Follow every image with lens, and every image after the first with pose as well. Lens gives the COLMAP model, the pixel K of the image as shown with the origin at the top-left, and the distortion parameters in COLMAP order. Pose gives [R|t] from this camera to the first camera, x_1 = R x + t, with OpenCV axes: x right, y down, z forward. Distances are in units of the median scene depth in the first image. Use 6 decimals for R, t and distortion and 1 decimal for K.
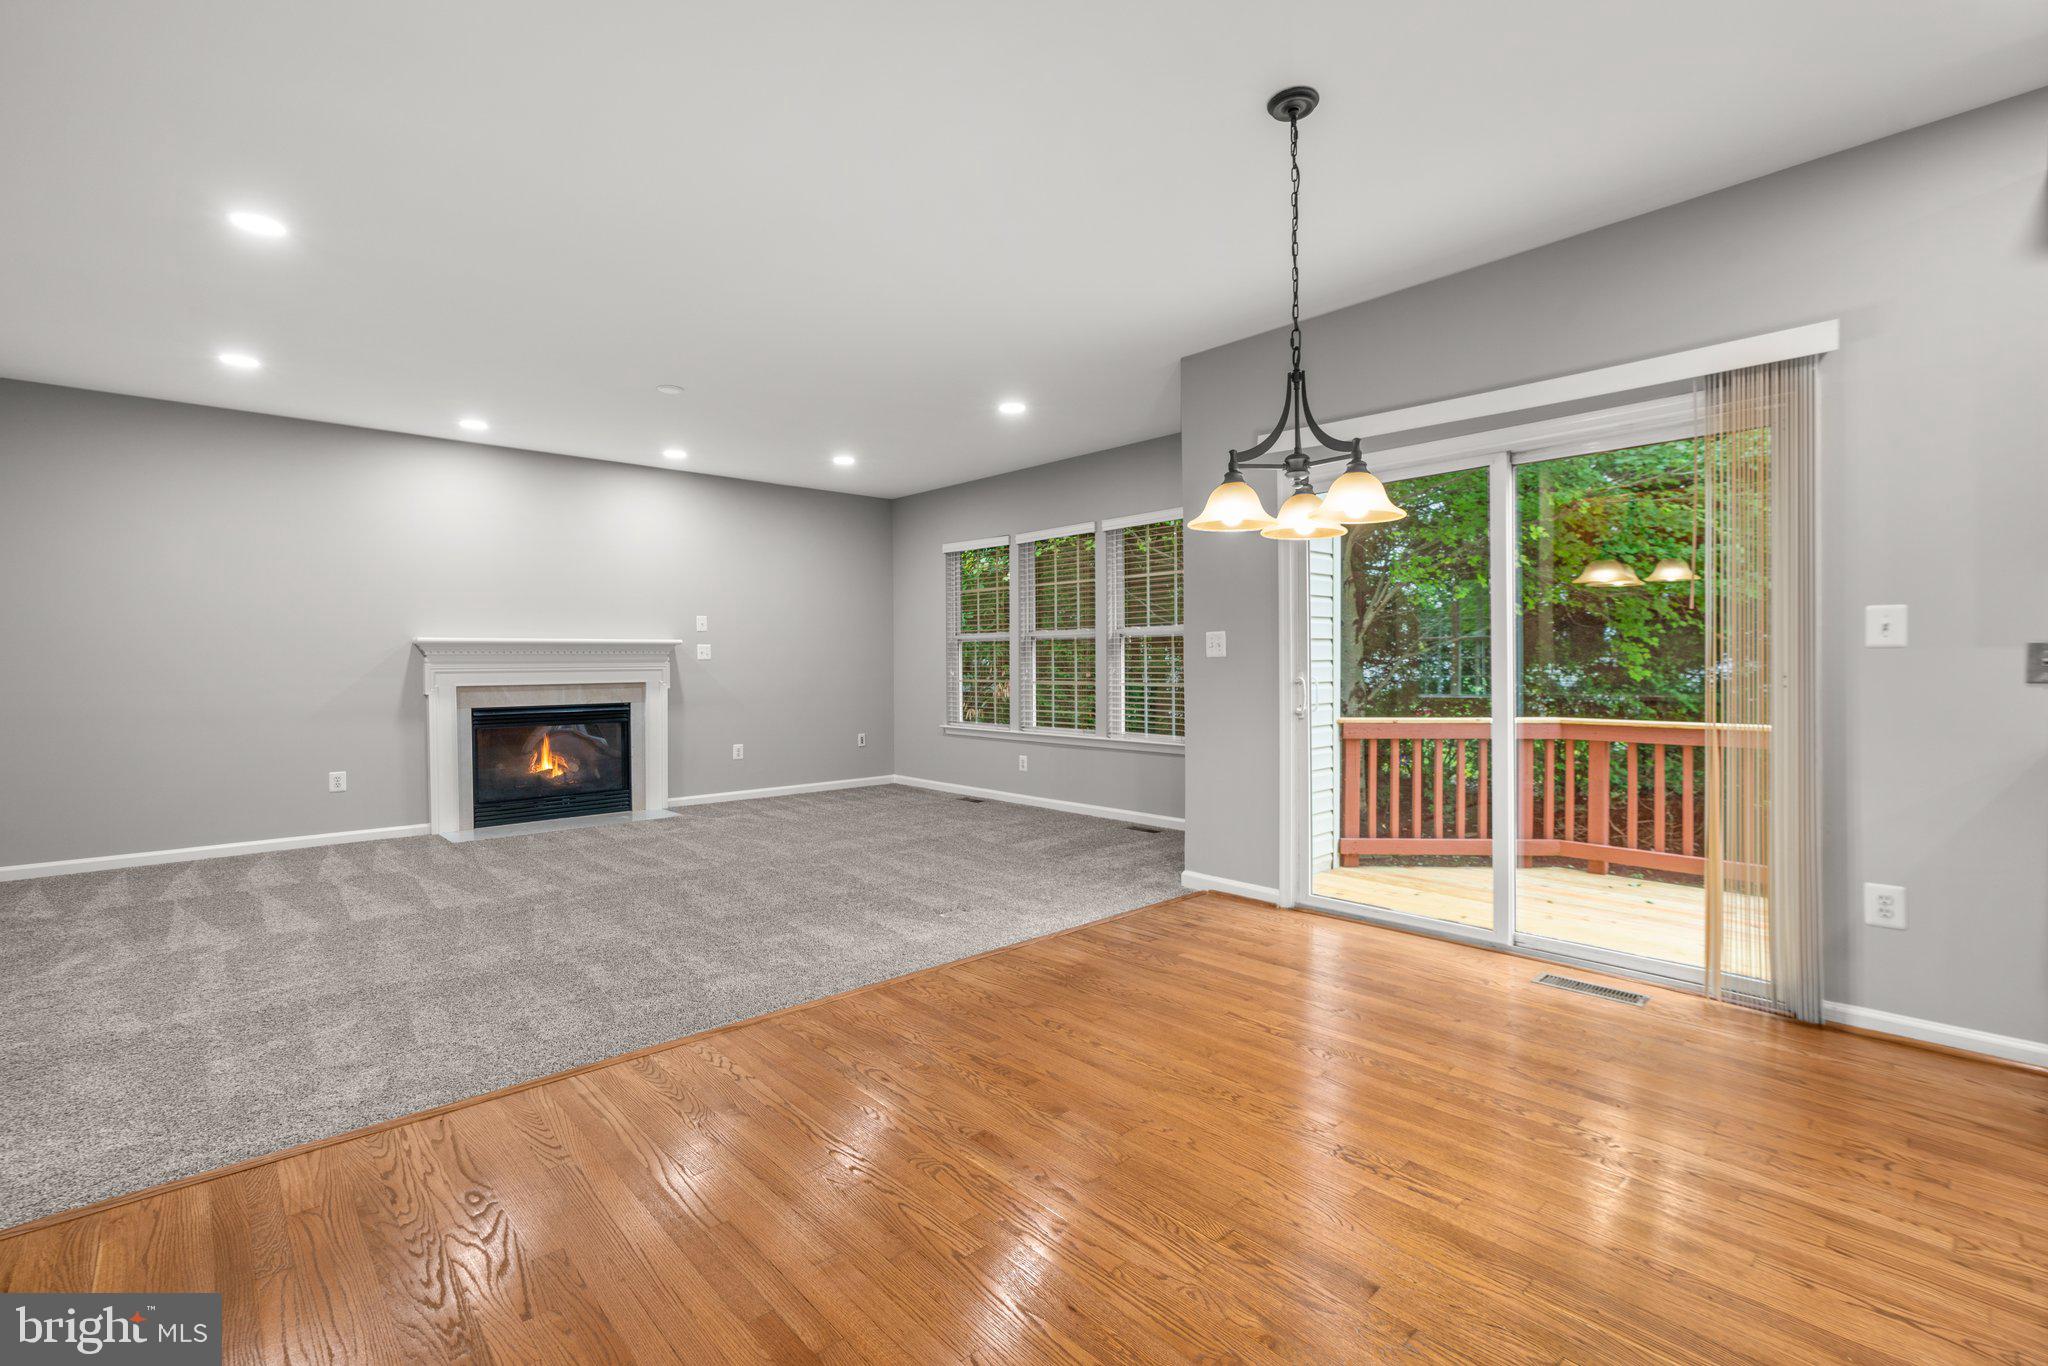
lens RADIAL K [[920.6, 0, 1020.7], [0, 920.6, 674.1], [0, 0, 1]] dist [-0.012562, 0.004997]
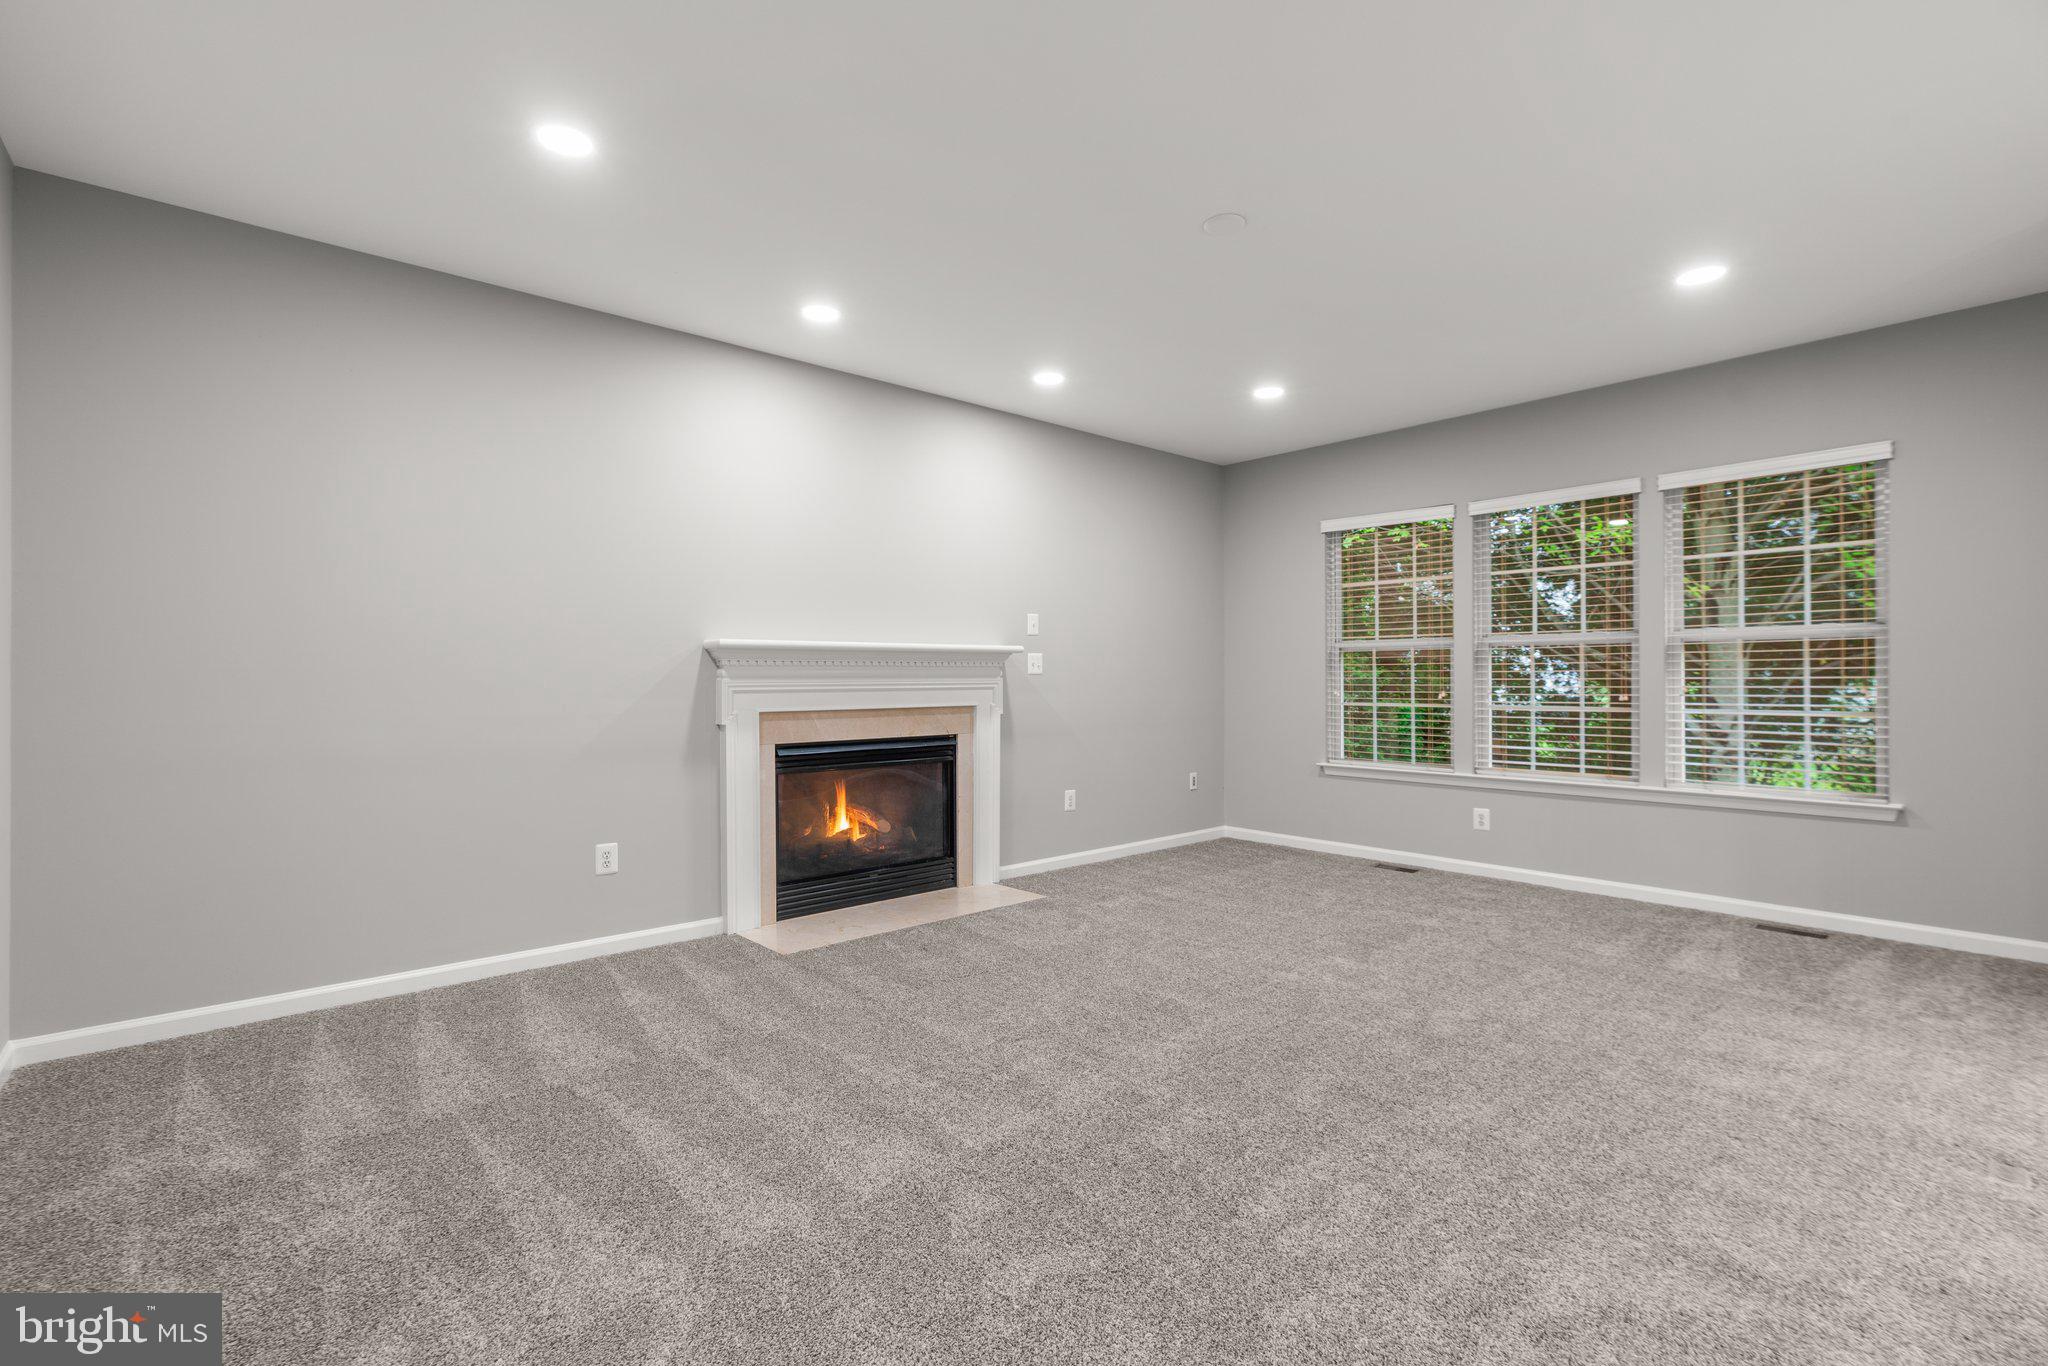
lens RADIAL K [[920.6, 0, 1009.3], [0, 920.6, 673.4], [0, 0, 1]] dist [-0.012562, 0.004997]
pose [[0.999835, 0.002496, -0.018005, -0.373796], [-0.002833, 0.999821, -0.018710, -0.002679], [0.017955, 0.018758, 0.999663, 0.290862]]
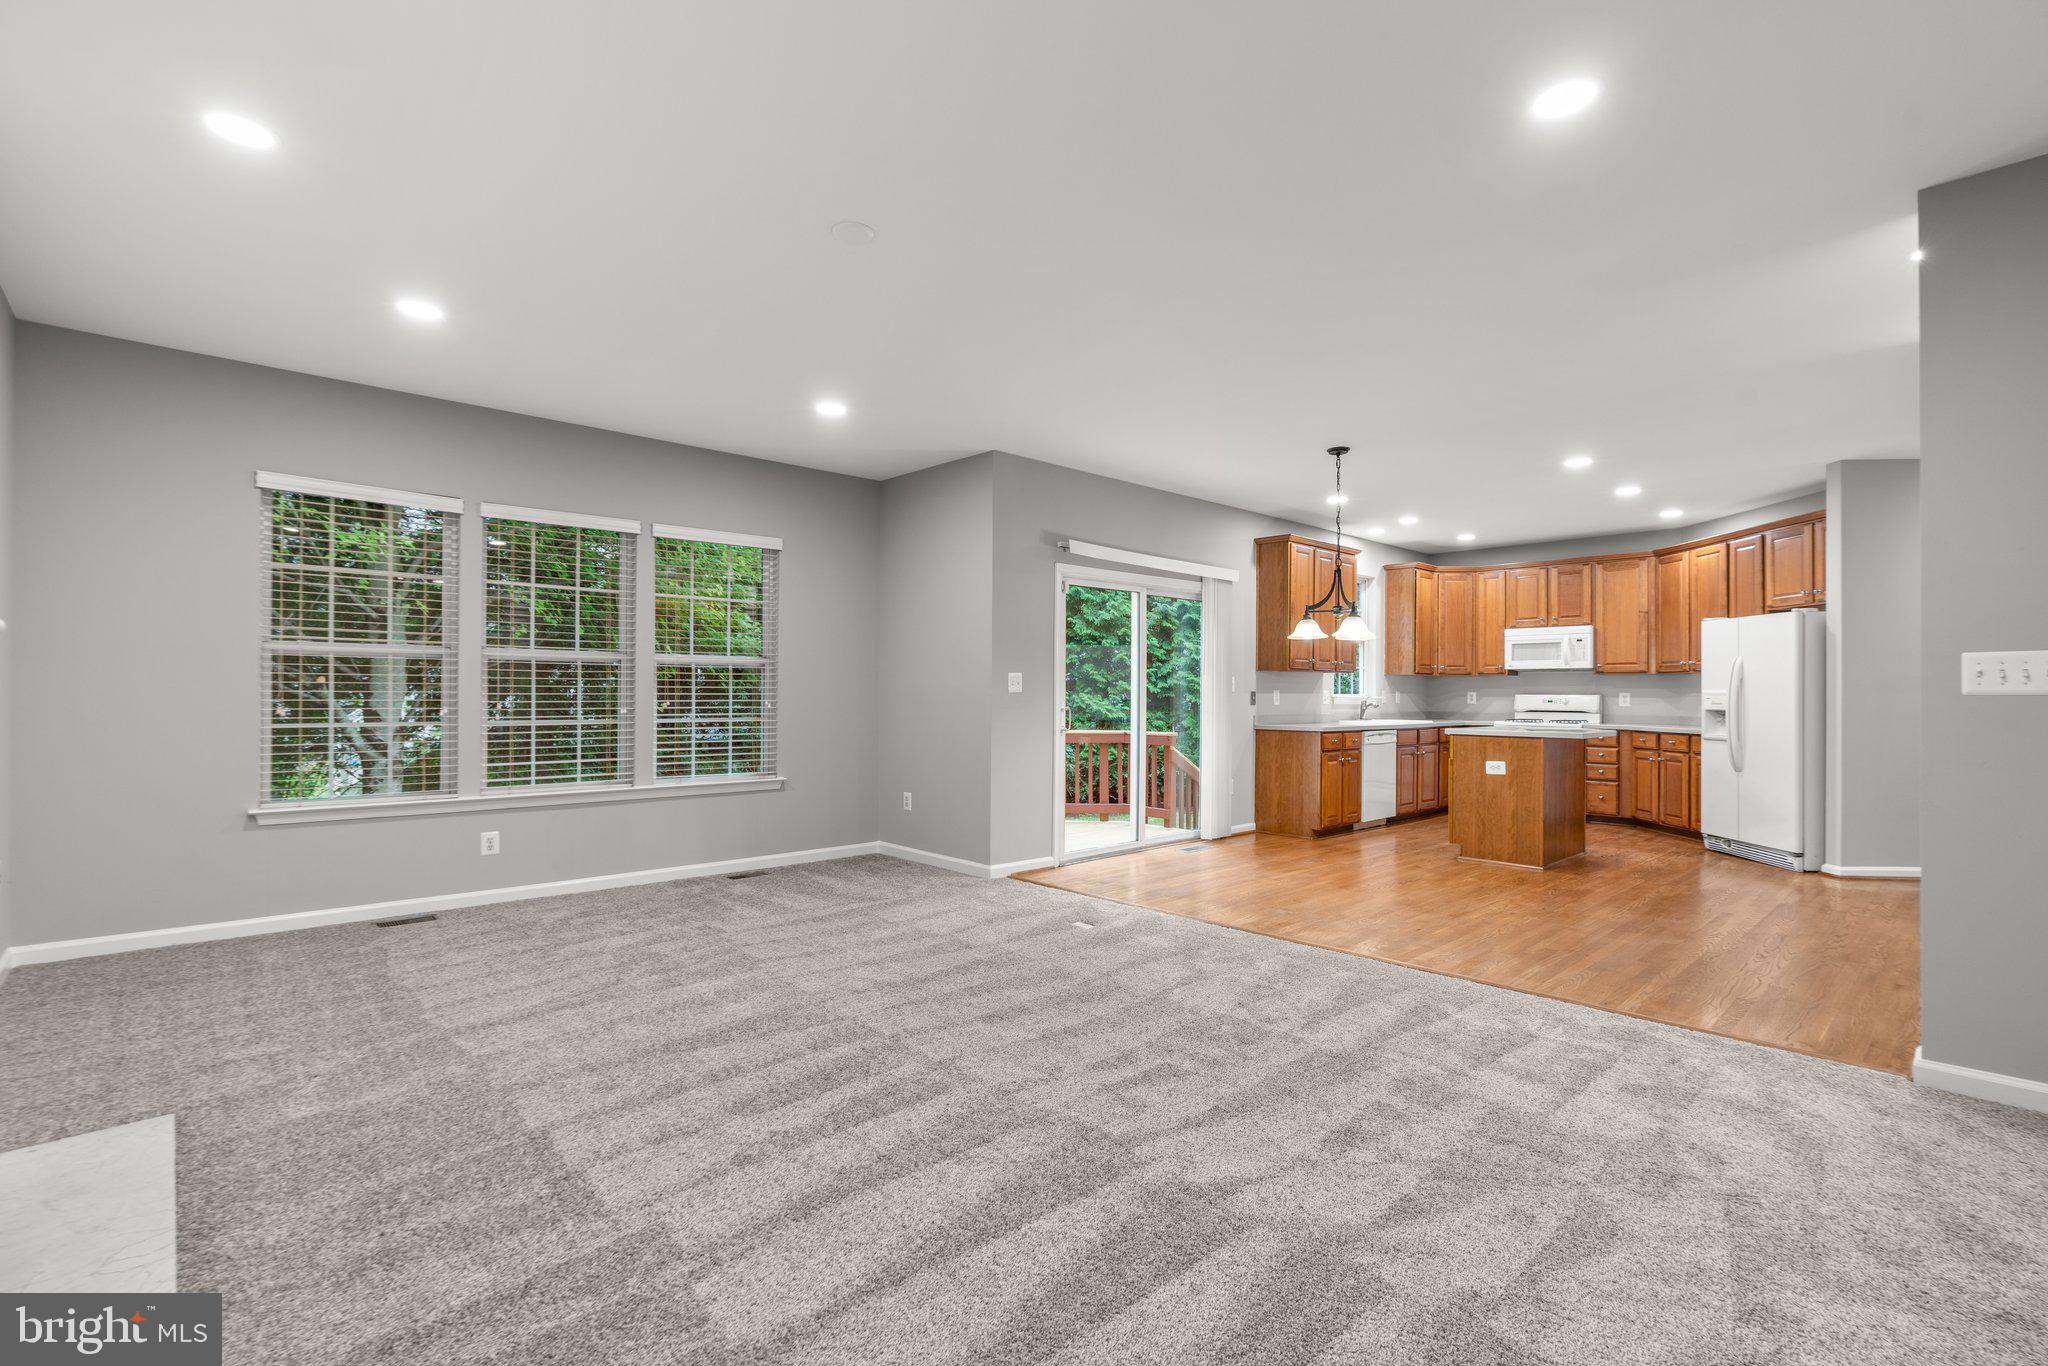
lens RADIAL K [[920.6, 0, 1021.3], [0, 920.6, 694.2], [0, 0, 1]] dist [-0.012562, 0.004997]
pose [[-0.008010, 0.006004, 0.999950, -0.712157], [0.006680, 0.999960, -0.005950, -0.006032], [-0.999946, 0.006632, -0.008050, 0.650458]]
